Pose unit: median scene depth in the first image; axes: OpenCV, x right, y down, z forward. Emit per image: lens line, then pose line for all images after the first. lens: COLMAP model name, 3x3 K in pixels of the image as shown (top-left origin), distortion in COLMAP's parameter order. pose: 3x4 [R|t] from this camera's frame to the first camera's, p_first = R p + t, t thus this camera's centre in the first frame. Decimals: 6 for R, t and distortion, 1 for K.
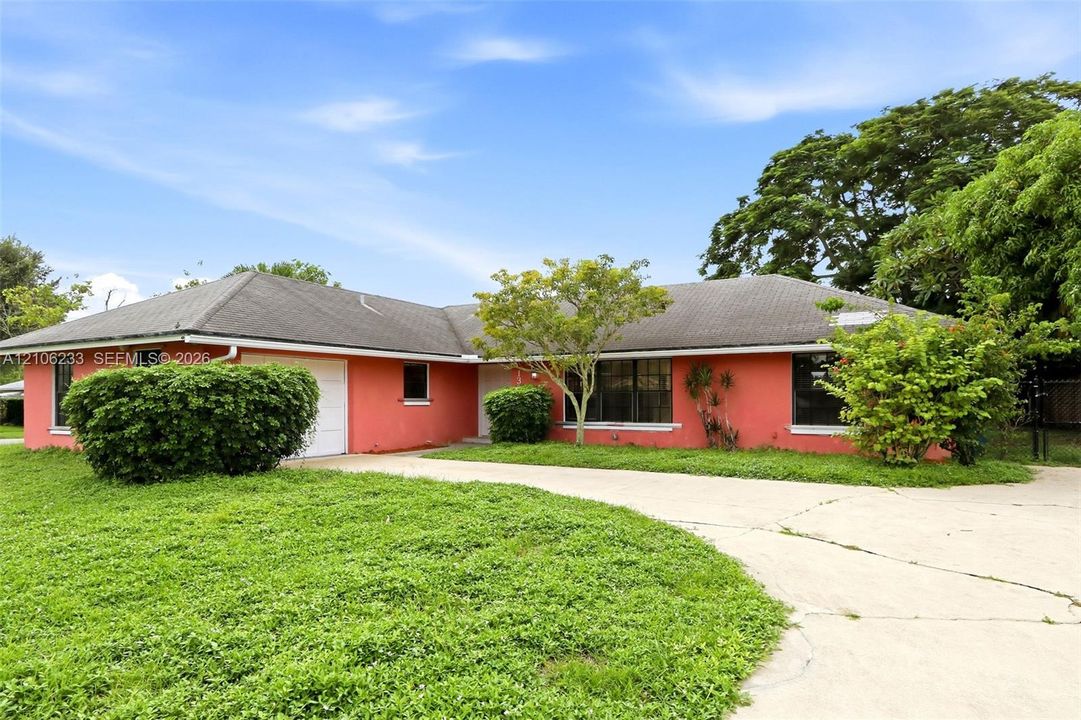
lens RADIAL K [[517.8, 0, 541.4], [0, 517.8, 369.8], [0, 0, 1]] dist [0.000462, 0.000087]
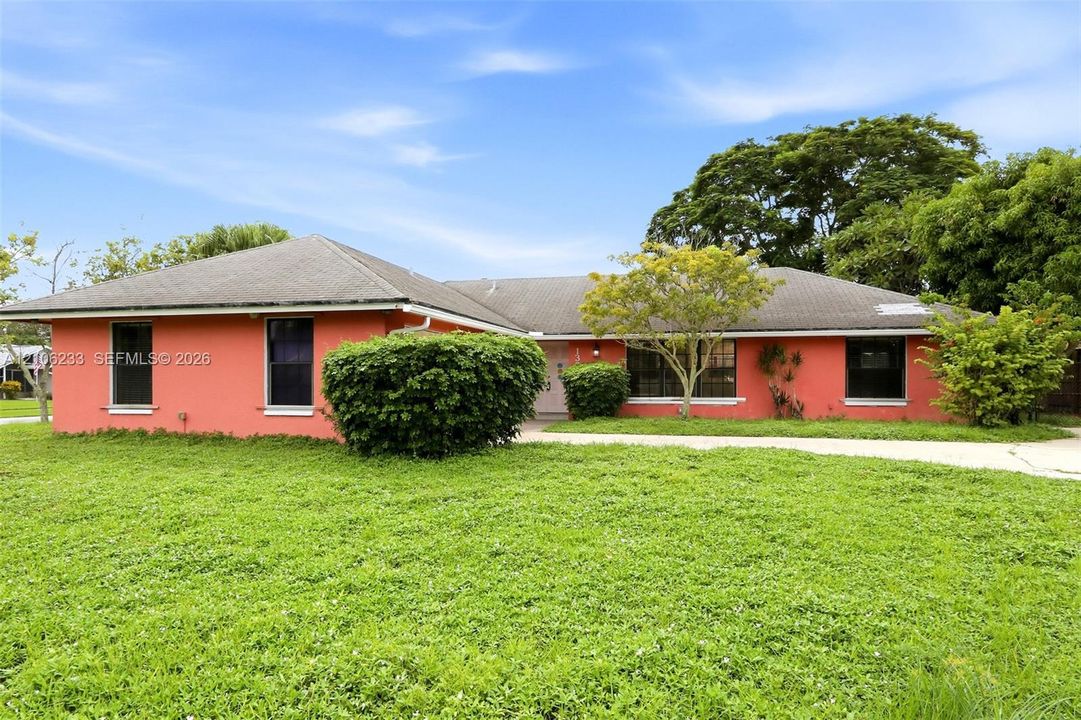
lens RADIAL K [[517.8, 0, 542.8], [0, 517.8, 357.9], [0, 0, 1]] dist [0.000462, 0.000087]
pose [[0.973153, 0.011769, 0.229860, -0.452467], [-0.015142, 0.999802, 0.012917, 0.010893], [-0.229662, -0.016050, 0.973138, 0.014458]]
